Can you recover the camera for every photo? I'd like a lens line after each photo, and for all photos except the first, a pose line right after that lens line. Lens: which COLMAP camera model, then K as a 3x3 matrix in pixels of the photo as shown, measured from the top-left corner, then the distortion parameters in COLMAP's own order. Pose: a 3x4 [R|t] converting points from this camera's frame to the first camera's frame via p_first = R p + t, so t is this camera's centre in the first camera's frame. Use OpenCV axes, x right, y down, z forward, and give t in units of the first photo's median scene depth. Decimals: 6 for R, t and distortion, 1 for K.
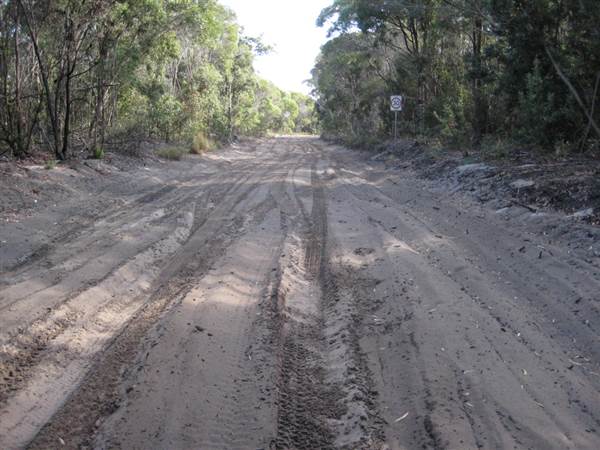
lens RADIAL K [[619.3, 0, 306.0], [0, 619.3, 234.2], [0, 0, 1]] dist [-0.170304, 0.209562]
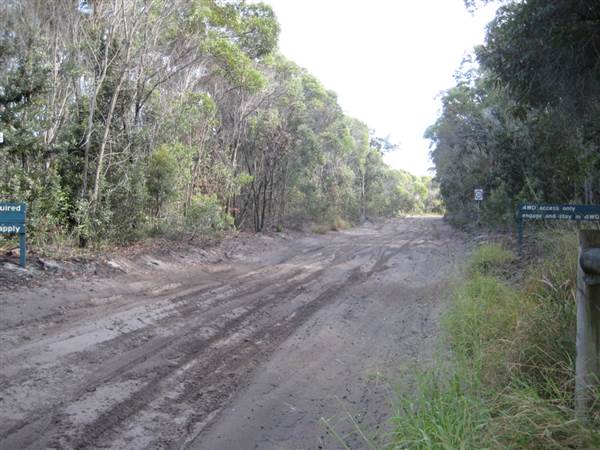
lens RADIAL K [[619.3, 0, 306.0], [0, 619.3, 234.2], [0, 0, 1]] dist [-0.170304, 0.209562]
pose [[0.975363, 0.003759, -0.220574, 0.077697], [-0.031696, 0.991869, -0.123253, 0.061835], [0.218317, 0.127207, 0.967552, -0.442179]]
